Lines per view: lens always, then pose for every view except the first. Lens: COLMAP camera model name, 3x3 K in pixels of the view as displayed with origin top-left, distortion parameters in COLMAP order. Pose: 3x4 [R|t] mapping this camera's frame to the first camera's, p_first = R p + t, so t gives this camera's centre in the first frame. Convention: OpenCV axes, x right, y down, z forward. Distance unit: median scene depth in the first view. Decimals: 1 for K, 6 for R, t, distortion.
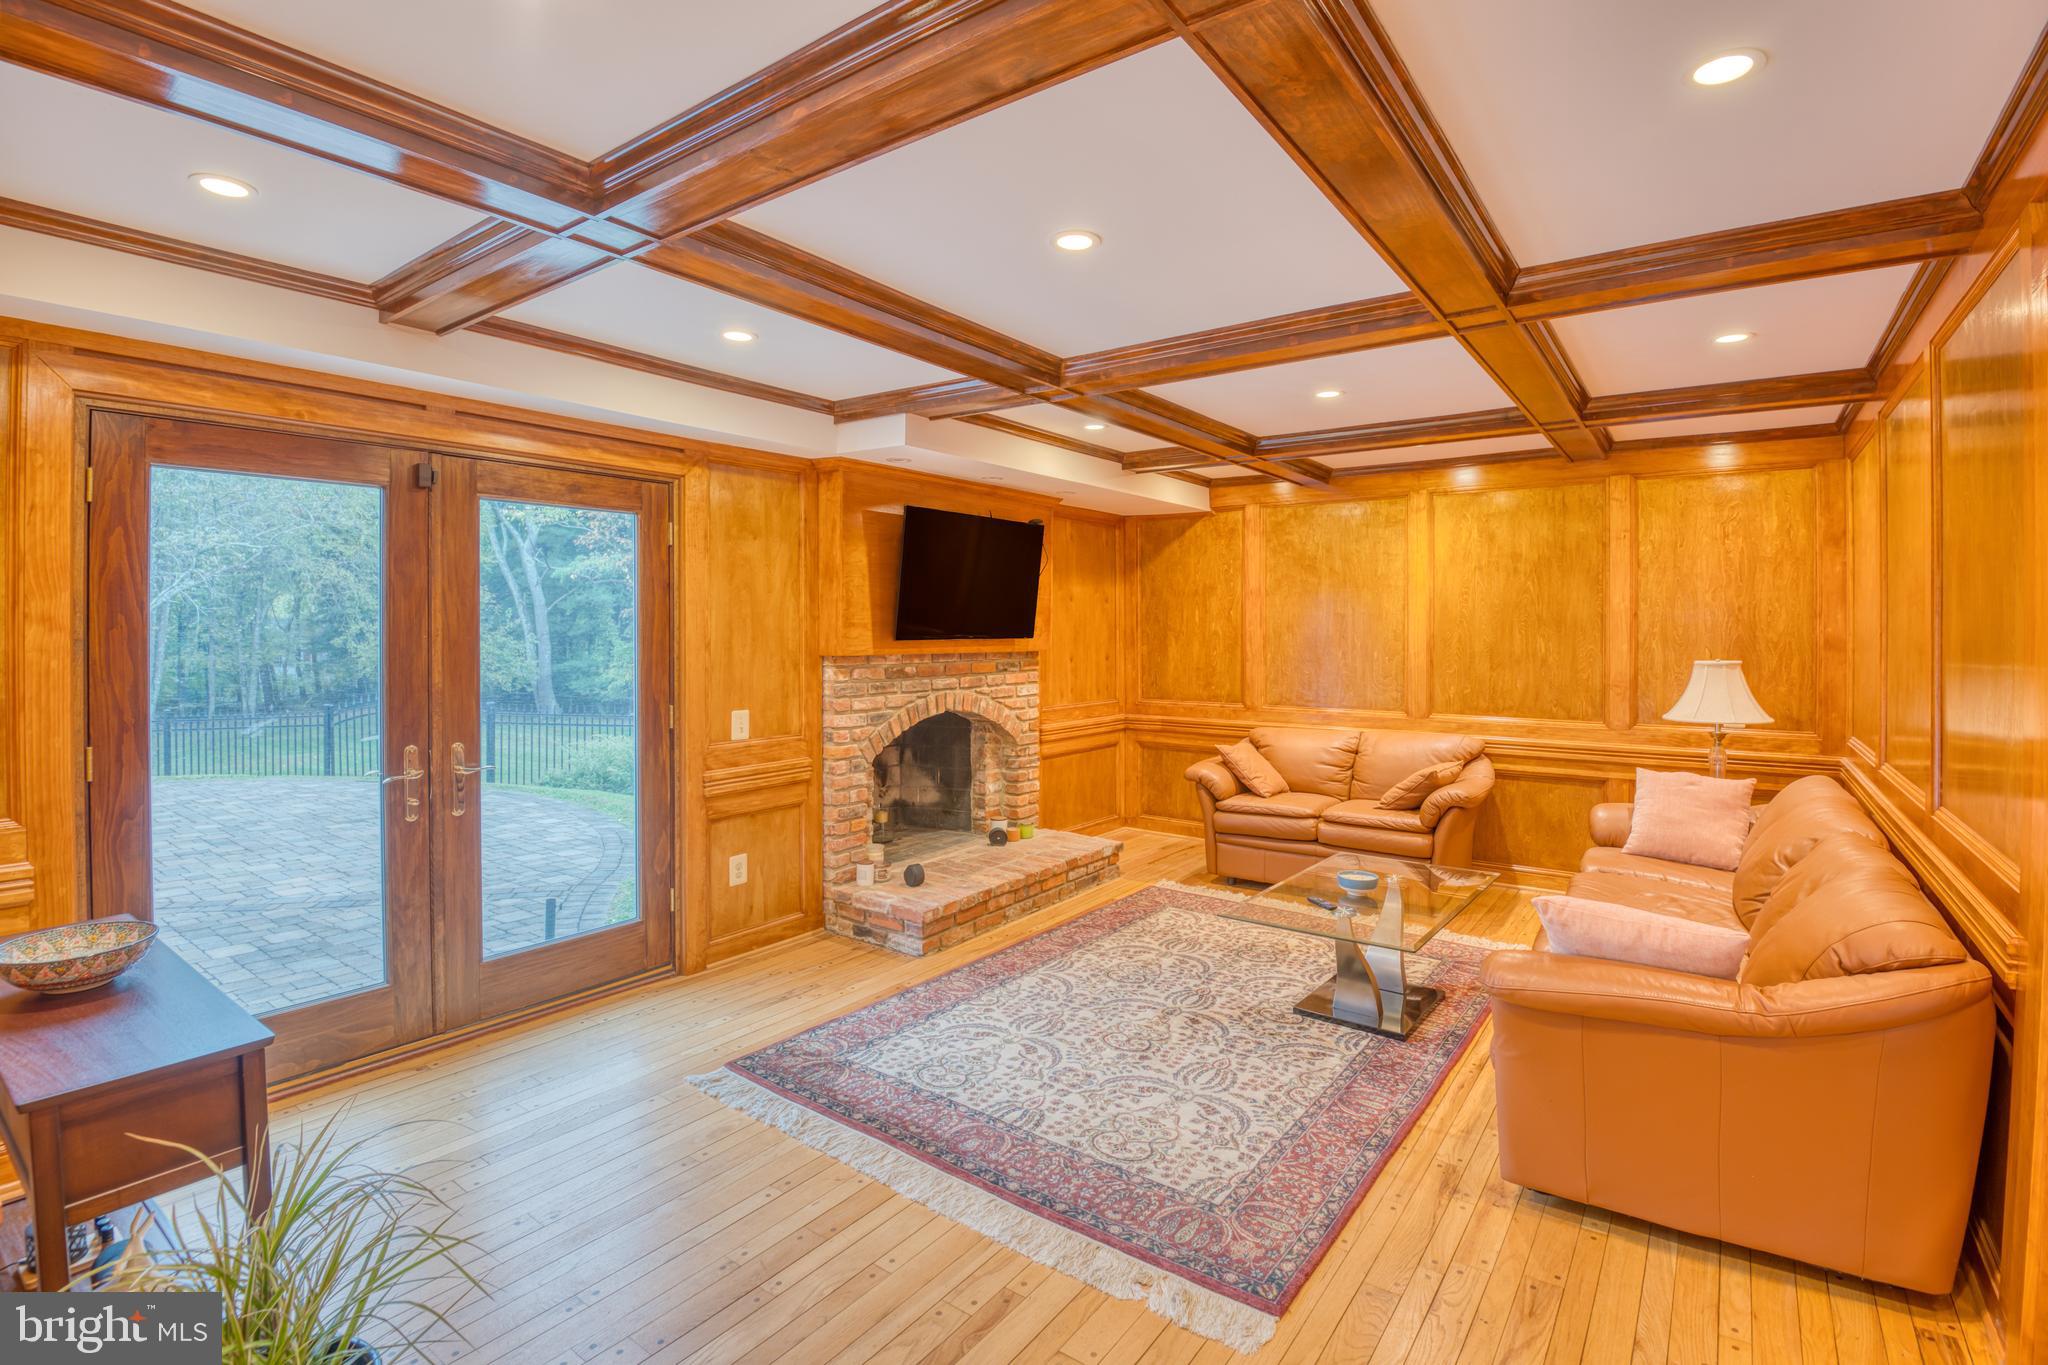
lens RADIAL K [[941.5, 0, 965.4], [0, 941.5, 635.7], [0, 0, 1]] dist [-0.017169, -0.009158]
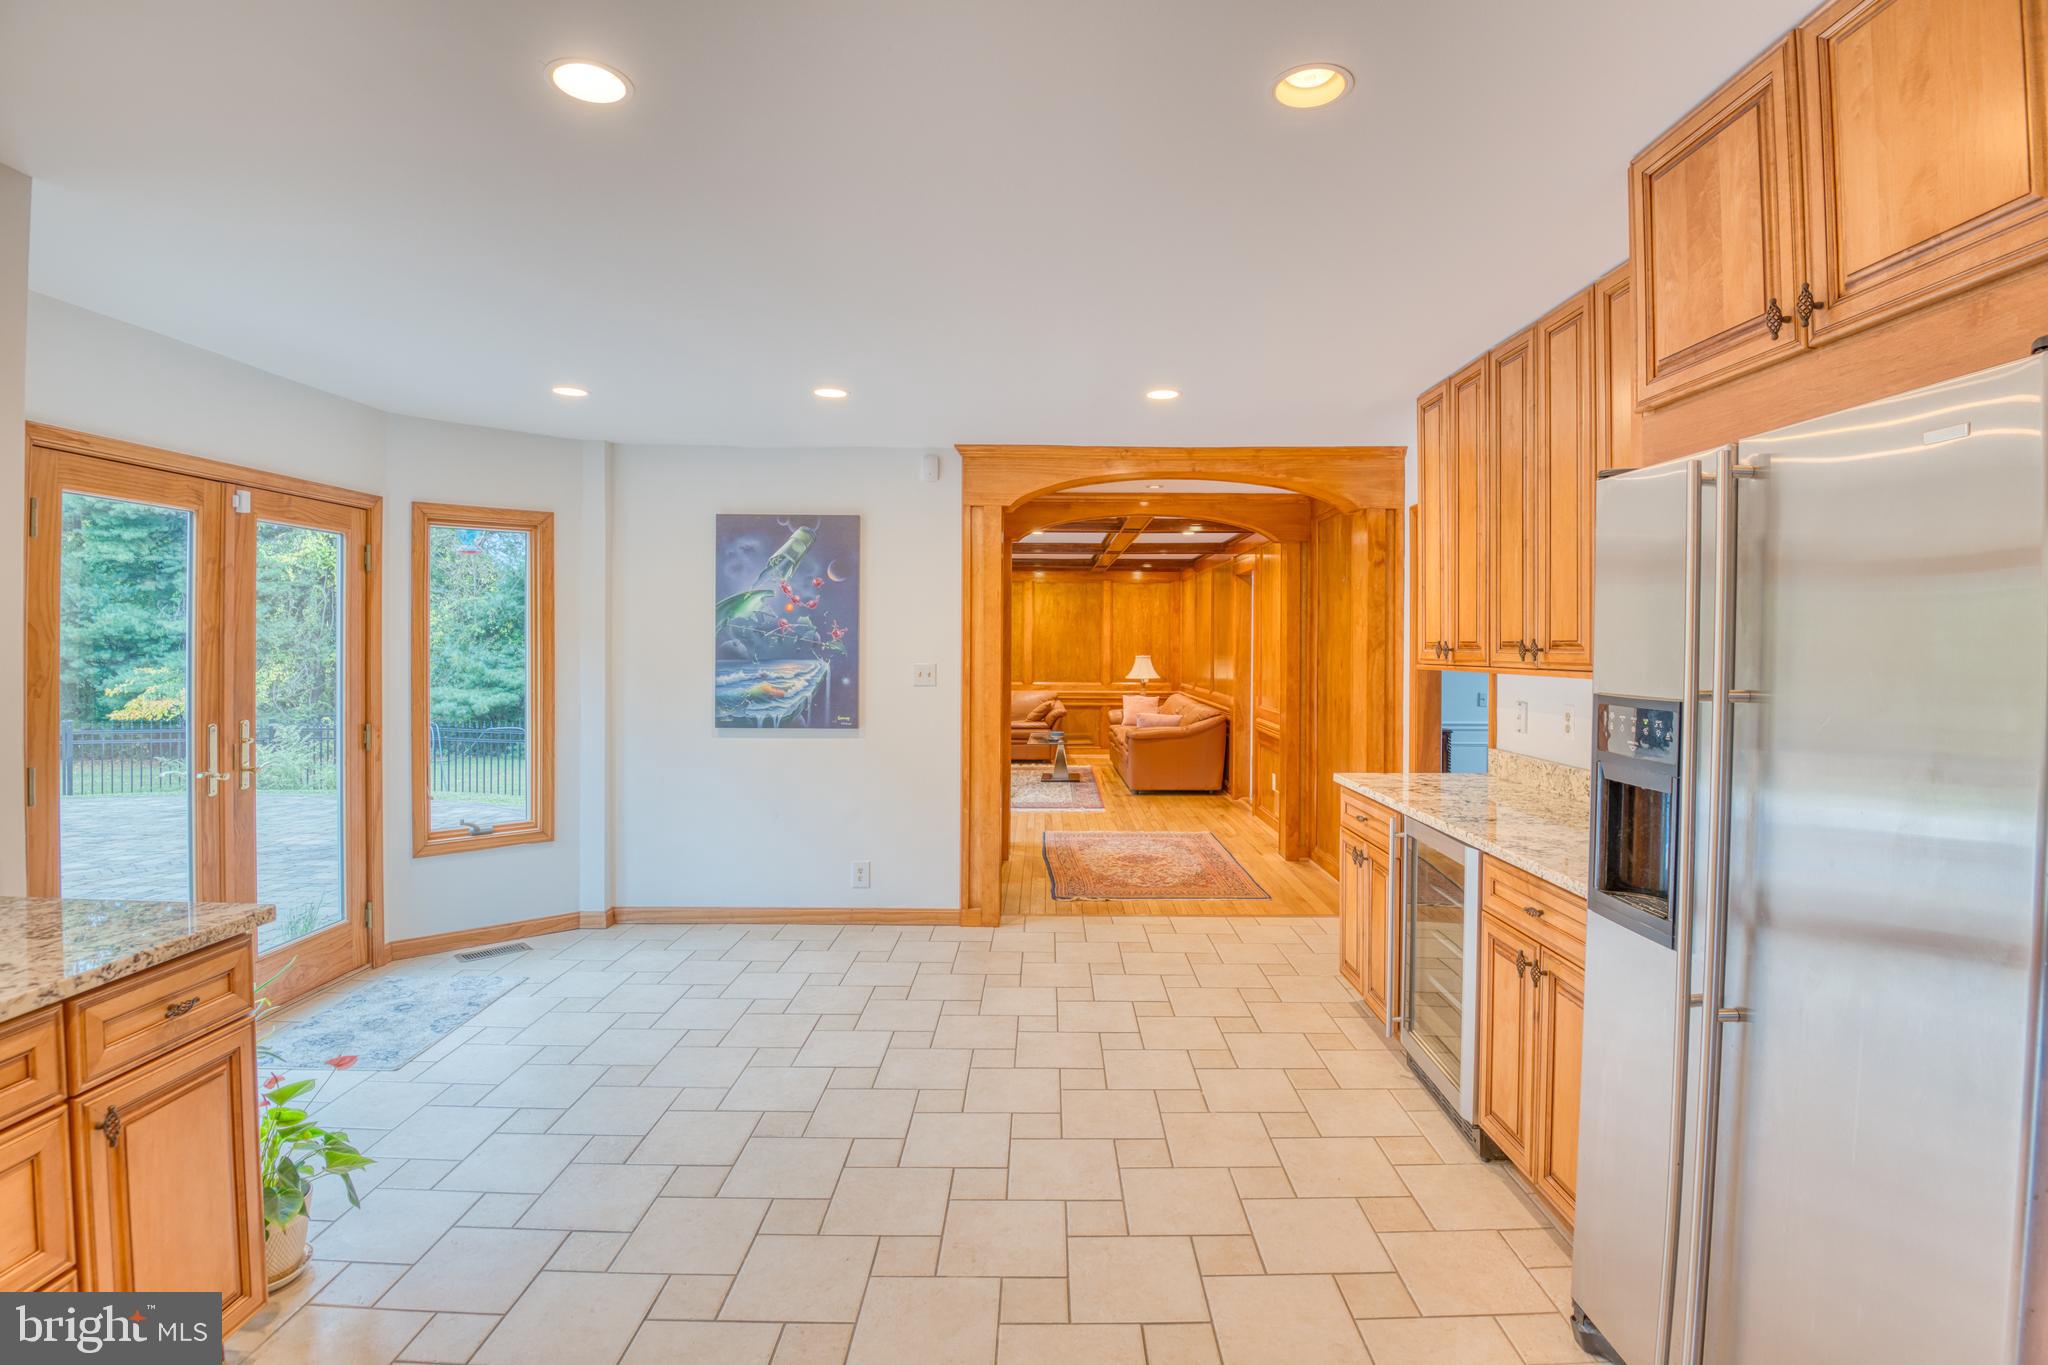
lens RADIAL K [[941.5, 0, 1015.0], [0, 941.5, 662.6], [0, 0, 1]] dist [-0.017169, -0.009158]
pose [[0.794938, -0.007346, 0.606646, -1.067582], [0.001791, 0.999951, 0.009762, 0.019209], [-0.606688, -0.006674, 0.794912, -0.881492]]
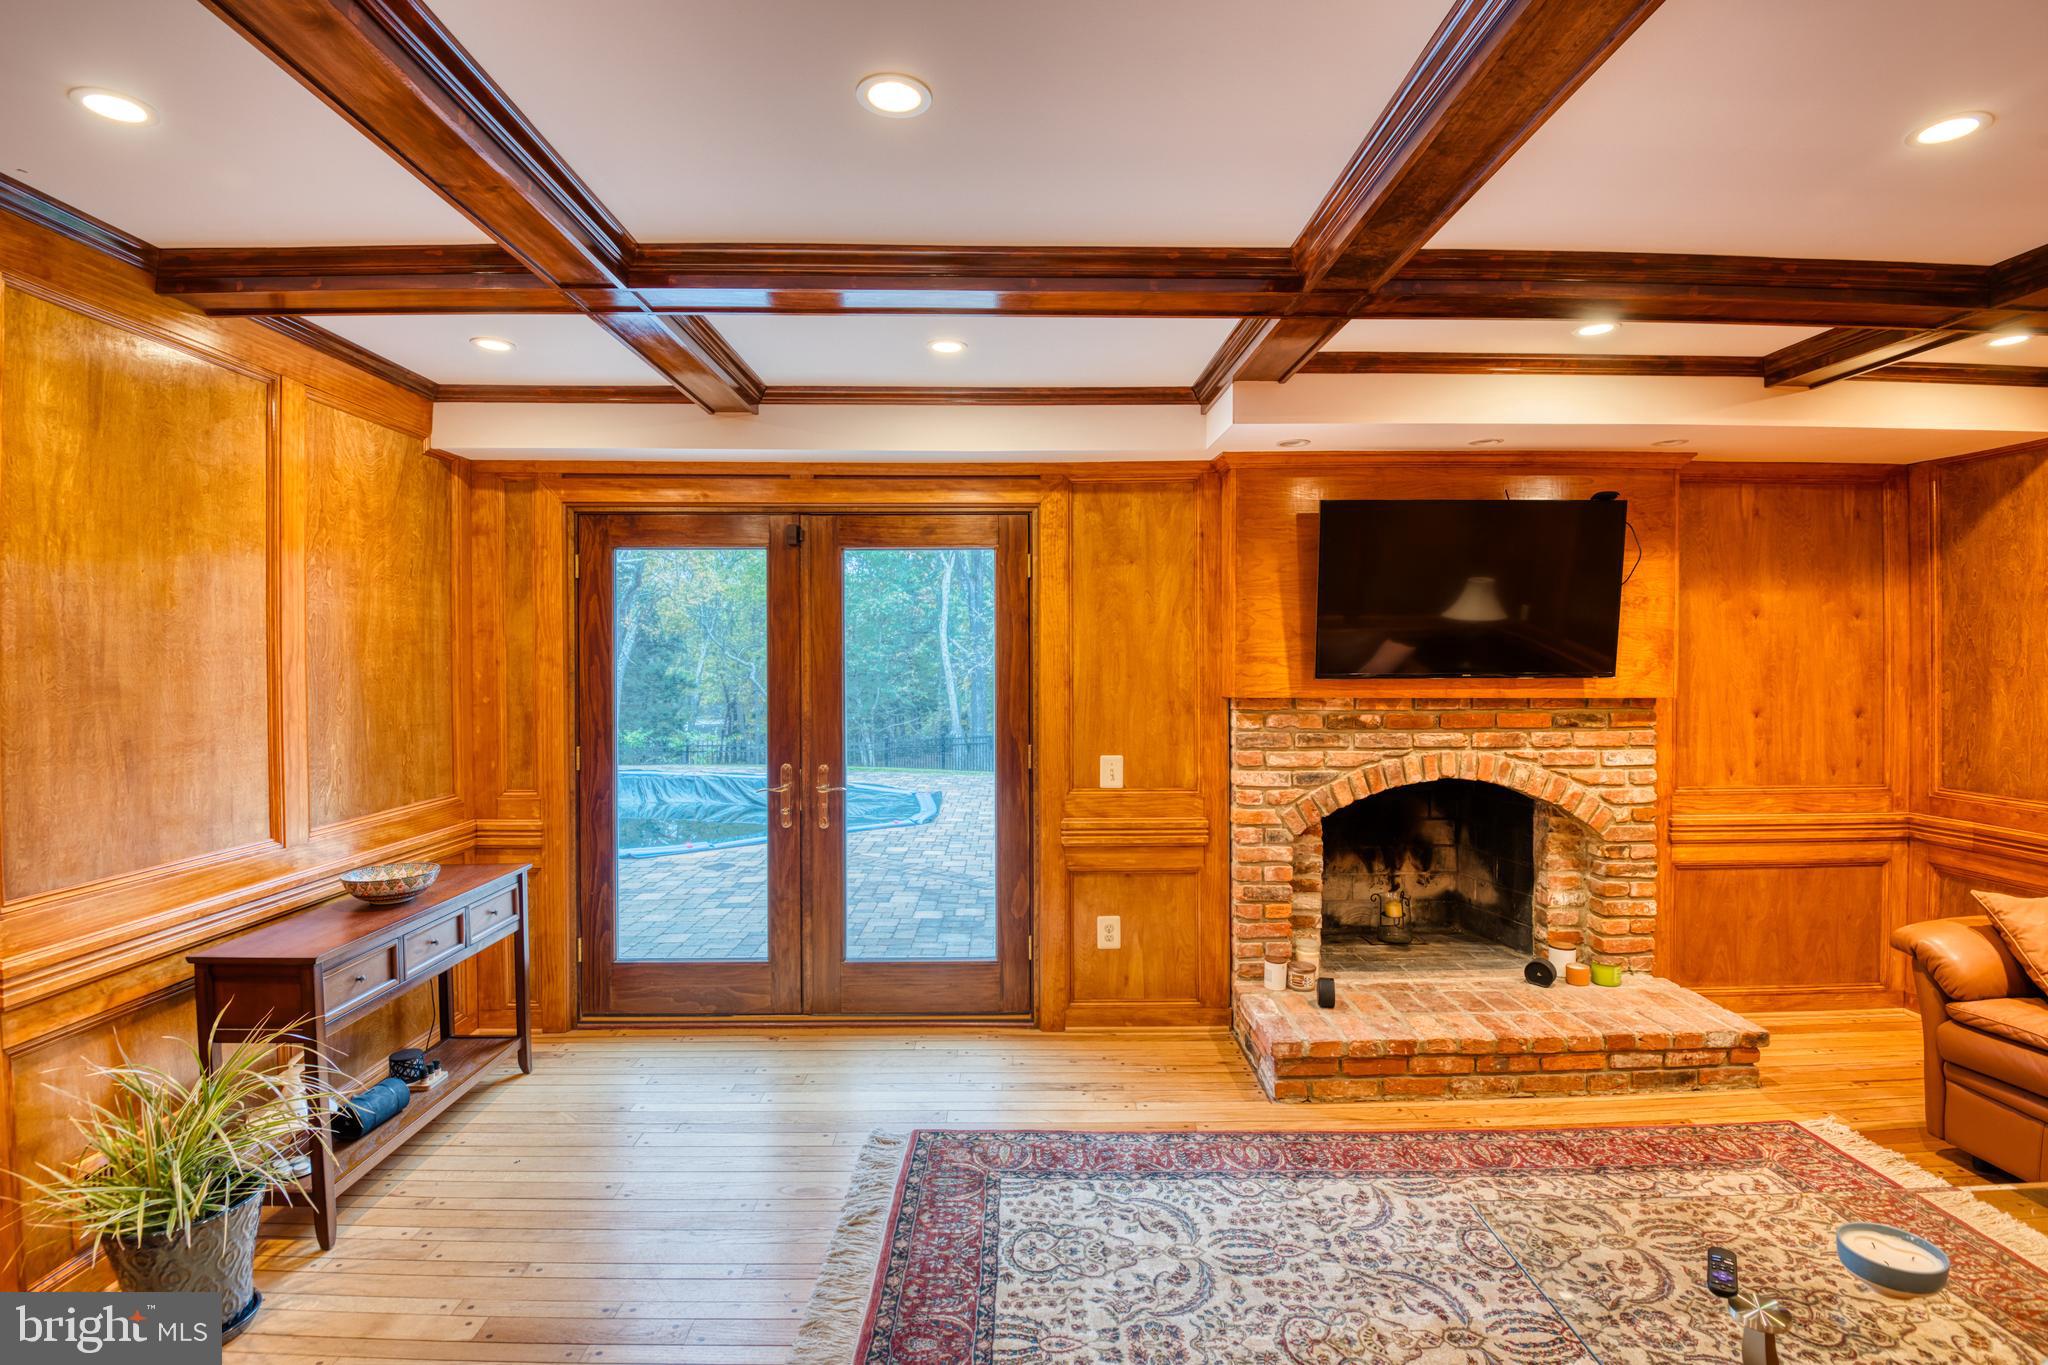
lens RADIAL K [[941.5, 0, 1012.0], [0, 941.5, 672.0], [0, 0, 1]] dist [-0.017169, -0.009158]
pose [[0.637434, 0.006089, -0.770481, 0.388678], [-0.003294, 0.999981, 0.005177, -0.004452], [0.770498, -0.000762, 0.637442, 0.353943]]
